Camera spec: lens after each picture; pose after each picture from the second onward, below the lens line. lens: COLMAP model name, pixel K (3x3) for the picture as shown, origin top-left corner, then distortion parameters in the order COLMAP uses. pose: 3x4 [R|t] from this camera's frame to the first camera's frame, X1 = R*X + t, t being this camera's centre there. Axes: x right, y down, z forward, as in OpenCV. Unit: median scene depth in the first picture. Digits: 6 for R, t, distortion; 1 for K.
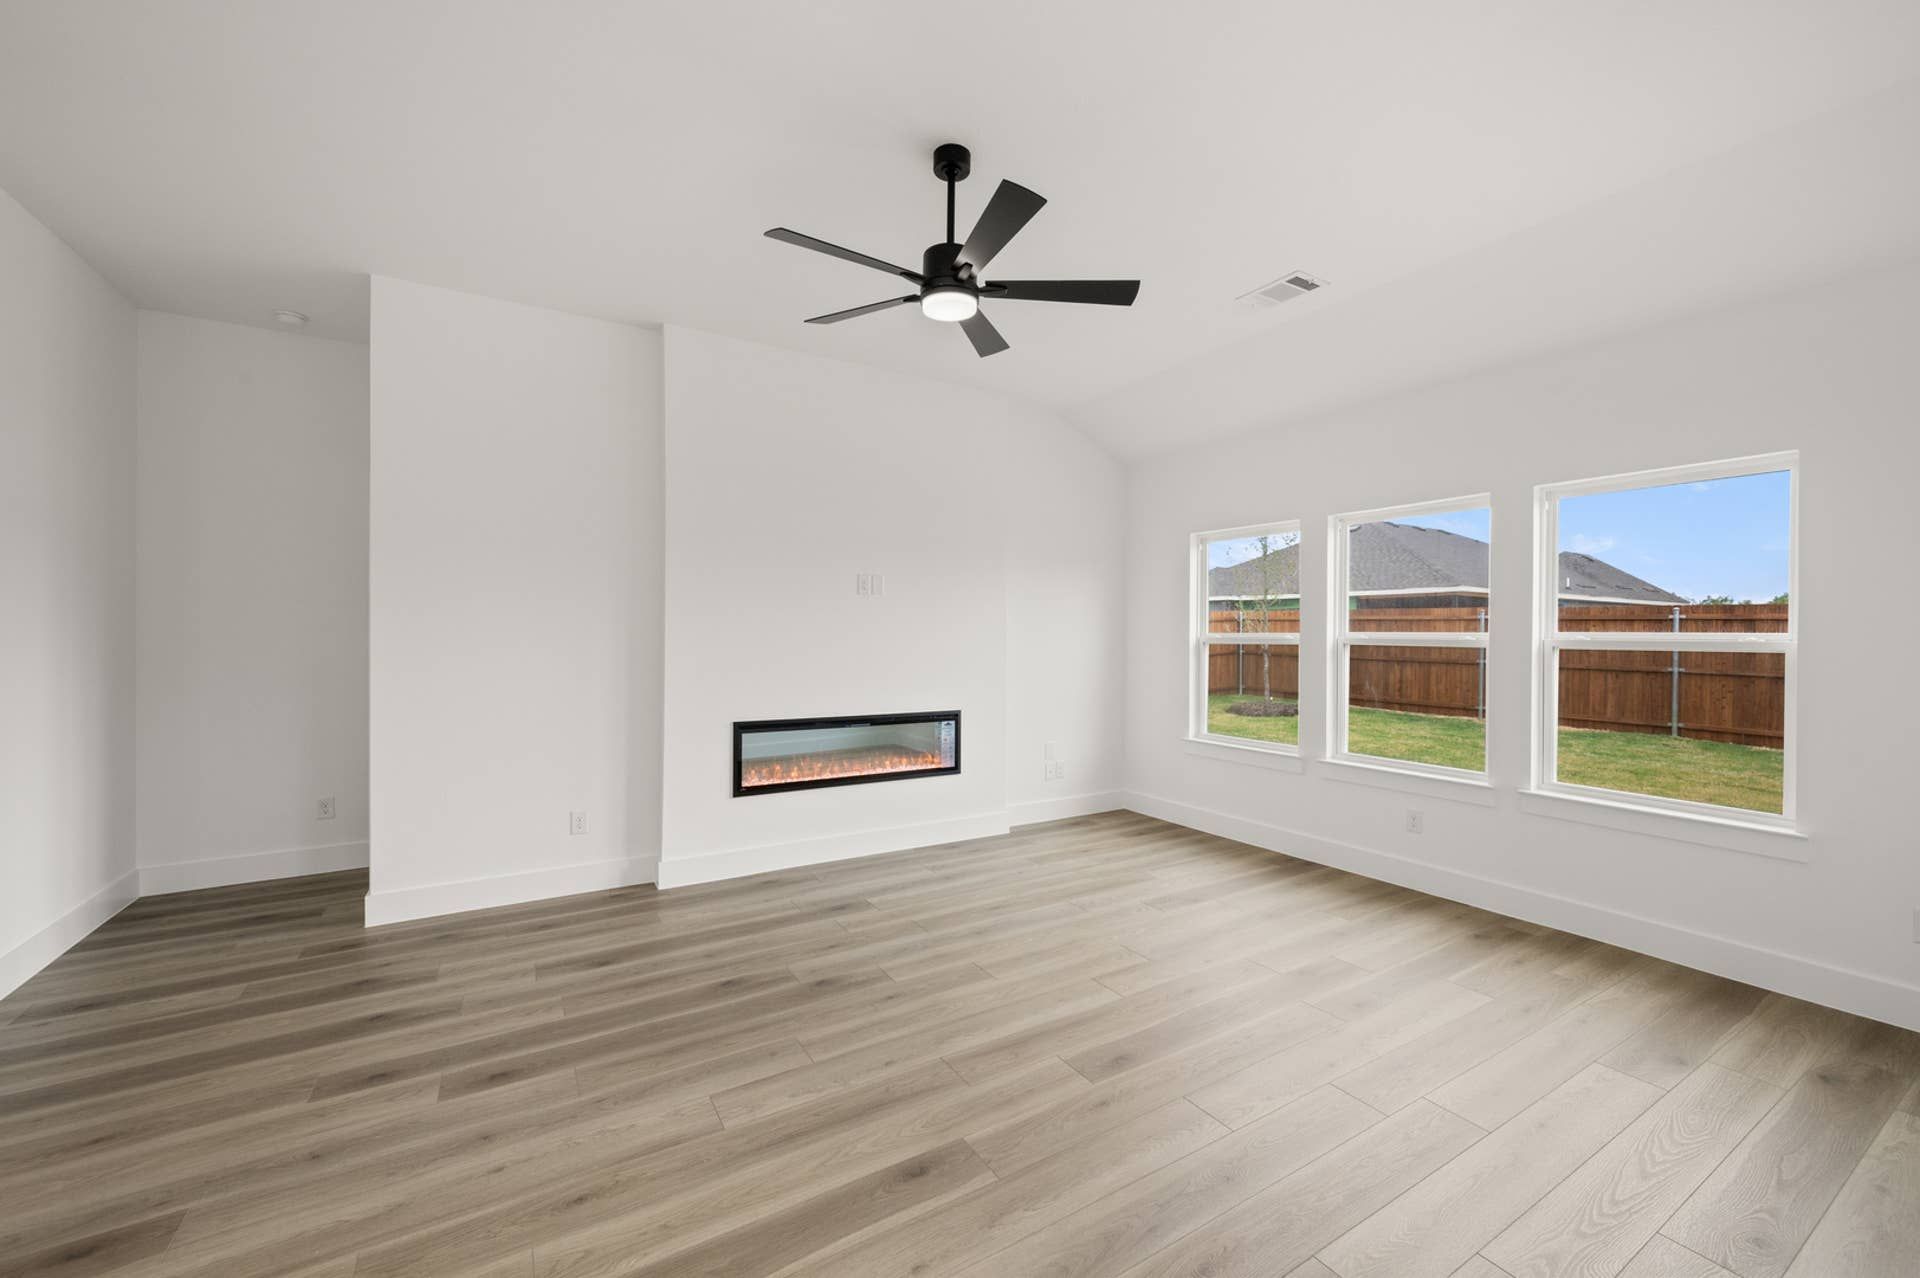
lens RADIAL K [[753.9, 0, 961.7], [0, 753.9, 634.1], [0, 0, 1]] dist [-0.001059, 0.000442]
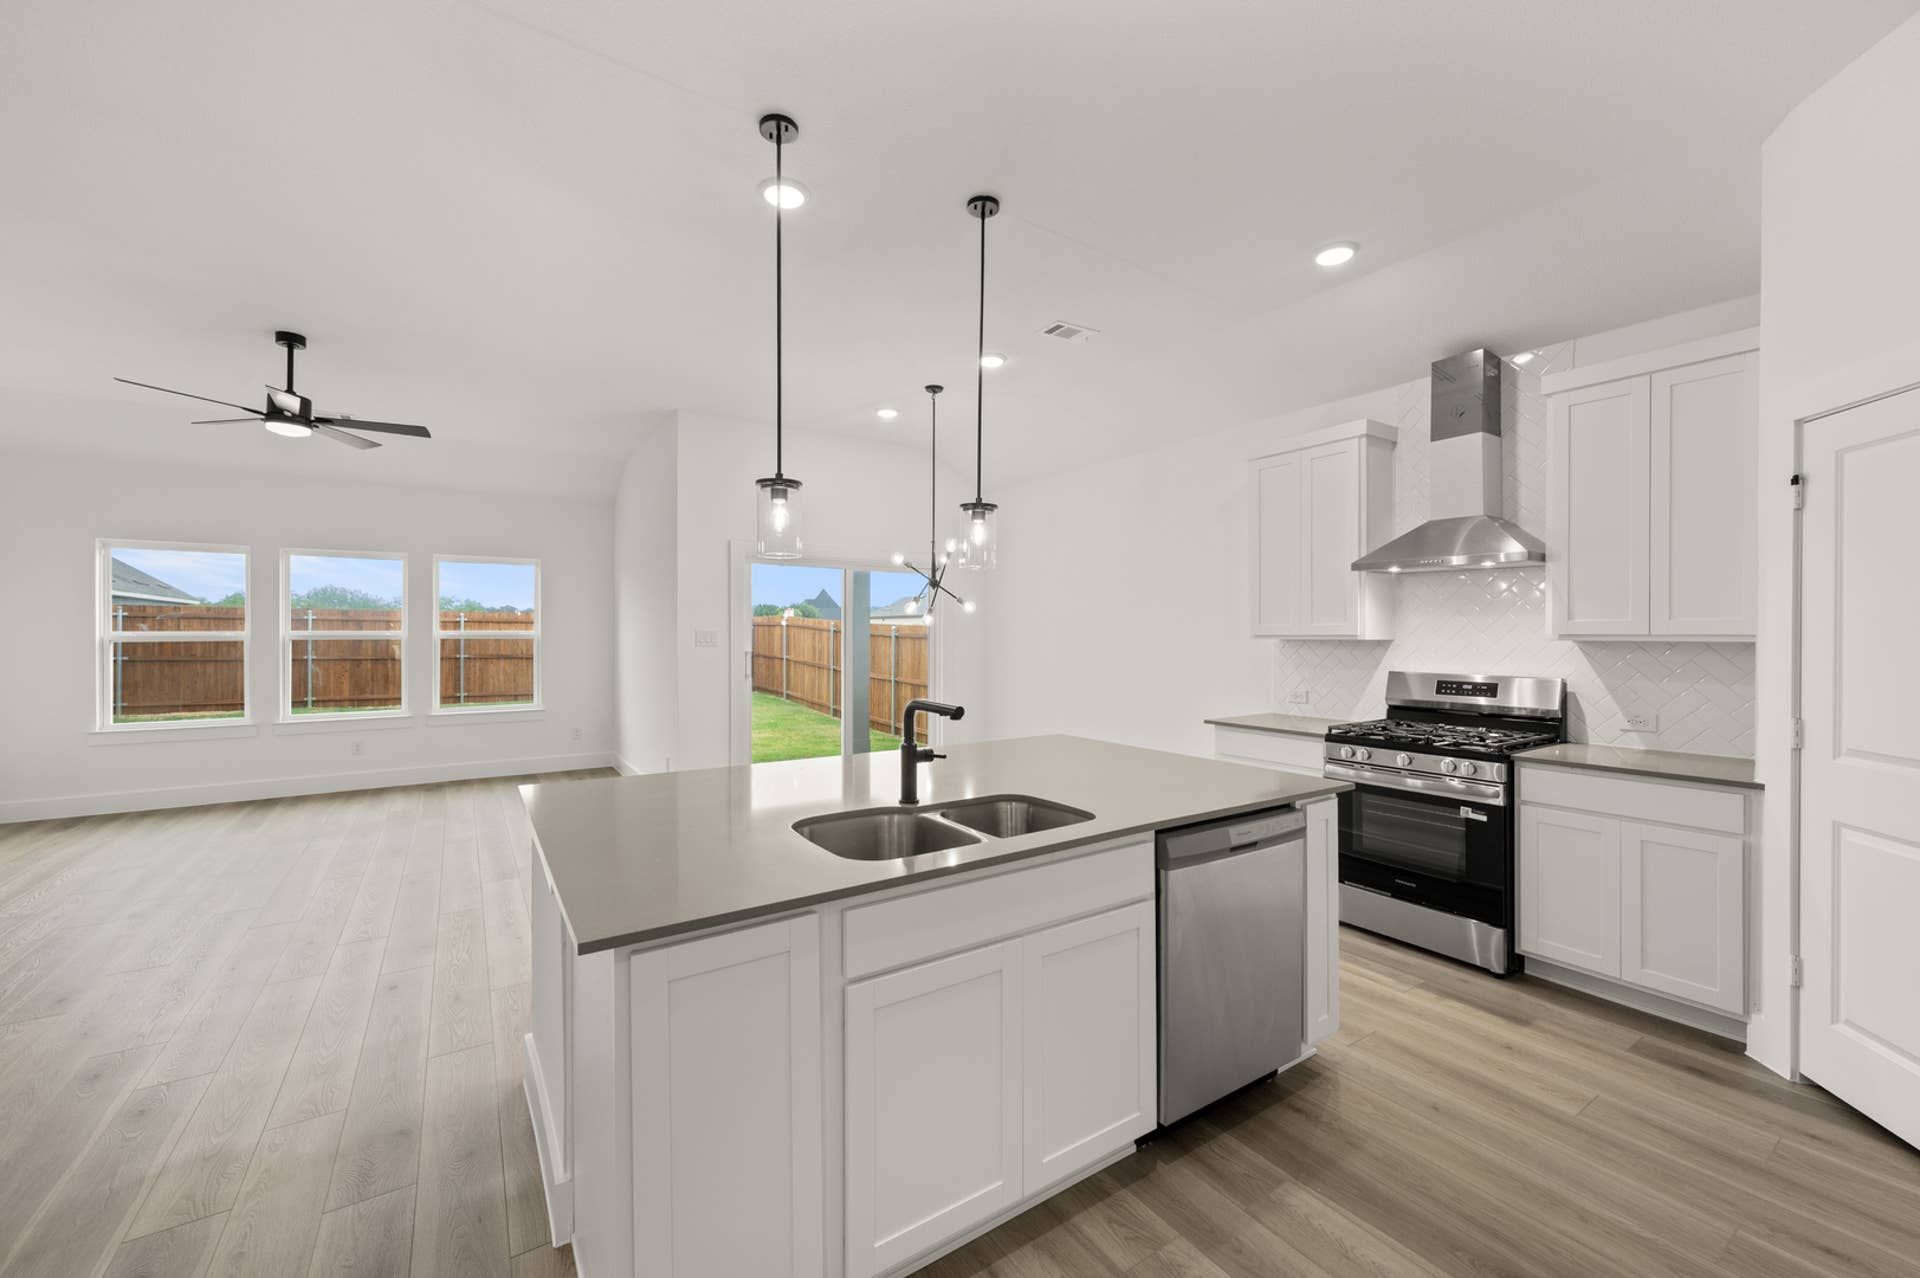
lens RADIAL K [[753.9, 0, 961.7], [0, 753.9, 634.1], [0, 0, 1]] dist [-0.001059, 0.000442]
pose [[-0.045110, -0.011037, 0.998921, -1.444895], [0.005740, 0.999920, 0.011308, -0.007891], [-0.998966, 0.006244, -0.045043, -0.299005]]
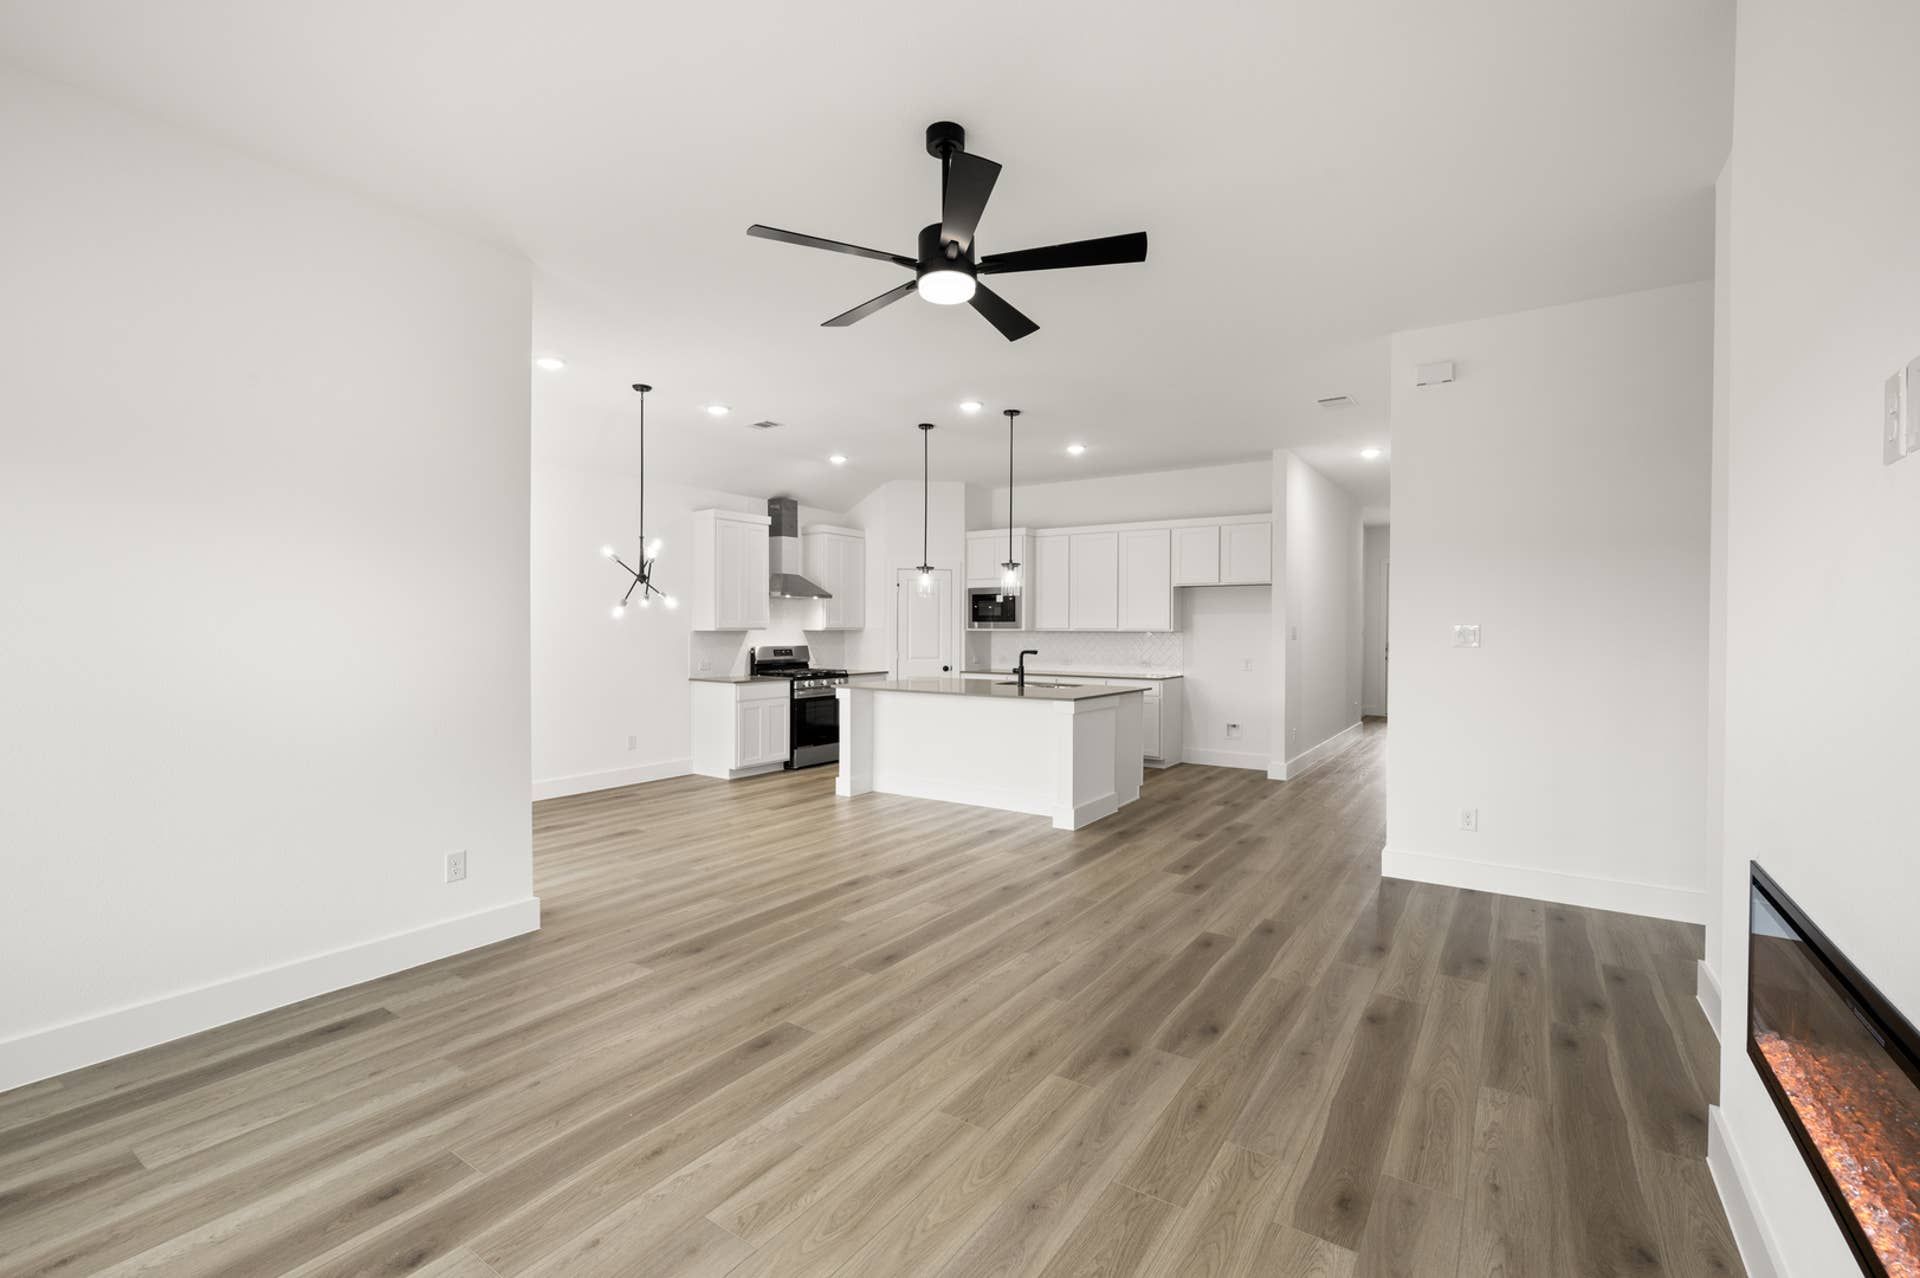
lens RADIAL K [[834.6, 0, 960.0], [0, 834.6, 639.0], [0, 0, 1]] dist [0.000464, 0.000071]
pose [[-0.908317, -0.005945, -0.418241, 0.351645], [-0.013152, 0.999810, 0.014353, 0.000543], [0.418076, 0.018538, -0.908223, 1.695275]]
